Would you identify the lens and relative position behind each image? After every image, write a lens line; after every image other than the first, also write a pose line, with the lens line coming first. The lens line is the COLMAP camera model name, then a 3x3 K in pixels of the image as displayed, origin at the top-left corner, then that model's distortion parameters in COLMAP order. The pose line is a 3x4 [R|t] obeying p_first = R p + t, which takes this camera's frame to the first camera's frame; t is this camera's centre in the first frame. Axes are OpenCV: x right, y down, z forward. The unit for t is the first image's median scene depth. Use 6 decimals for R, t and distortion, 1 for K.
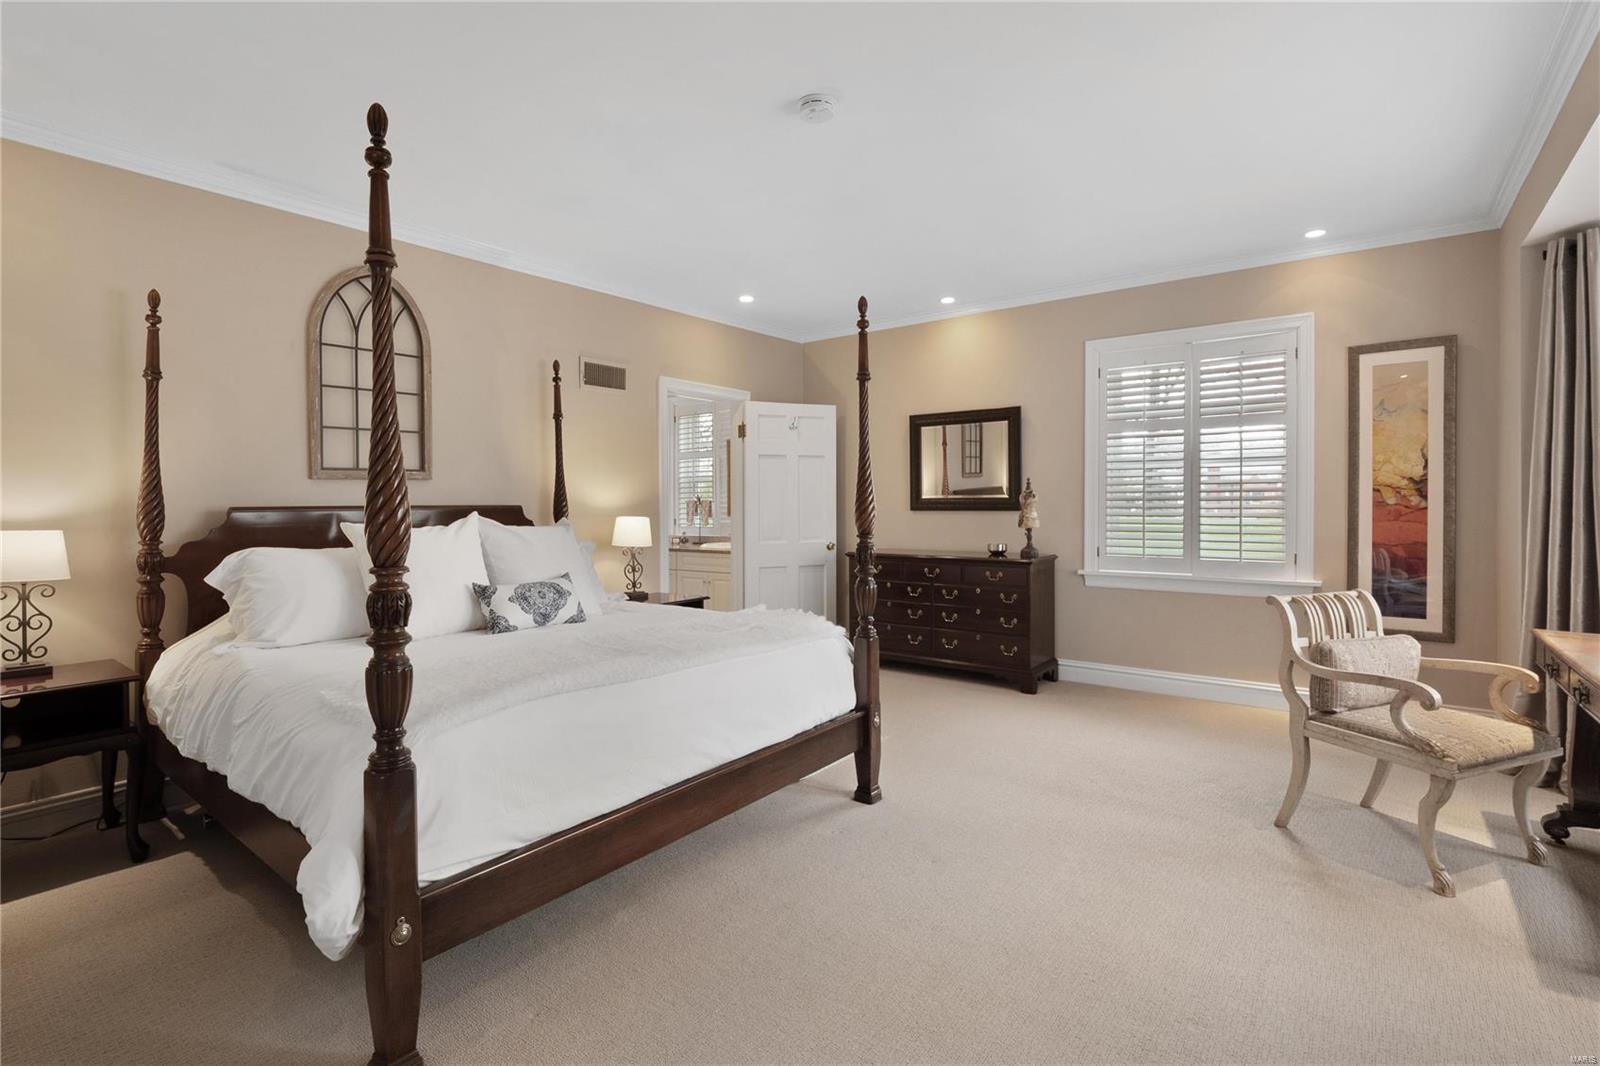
lens RADIAL K [[750.8, 0, 800.1], [0, 750.8, 526.7], [0, 0, 1]] dist [0.000853, -0.001603]
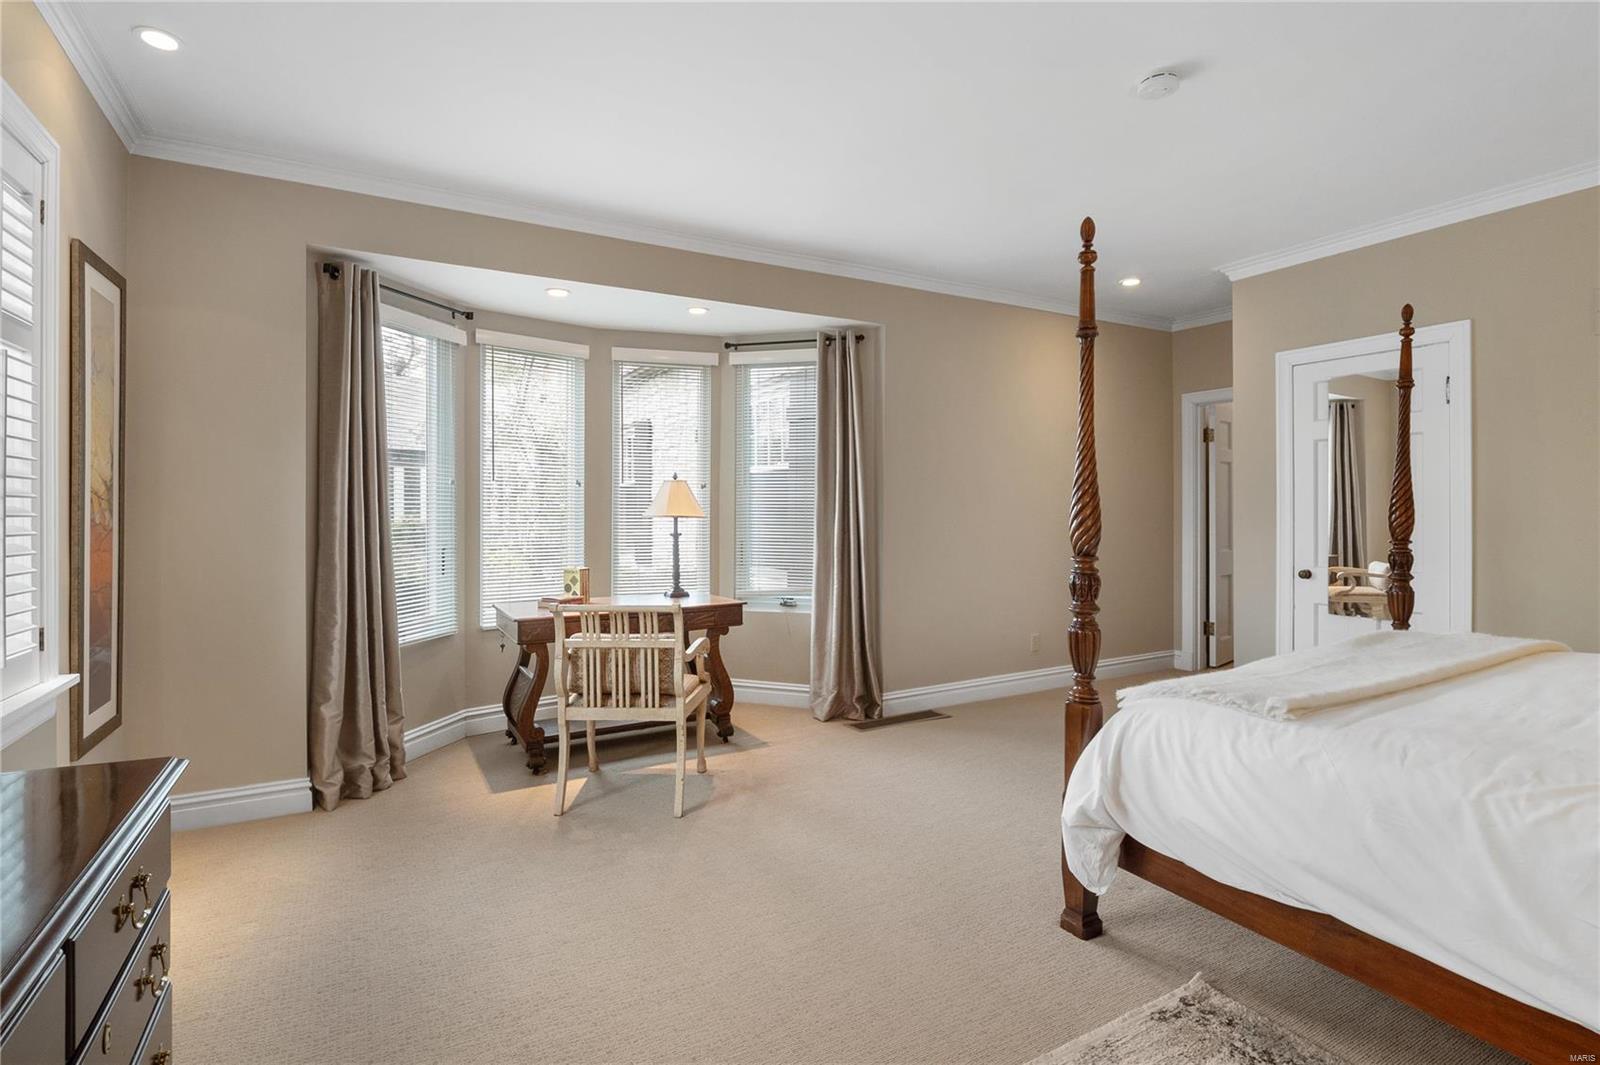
lens RADIAL K [[750.8, 0, 797.6], [0, 750.8, 521.5], [0, 0, 1]] dist [0.000853, -0.001603]
pose [[-0.924194, 0.008782, 0.381821, 0.051330], [0.018177, 0.999614, 0.021007, -0.020041], [-0.381489, 0.026354, -0.923997, 1.180013]]
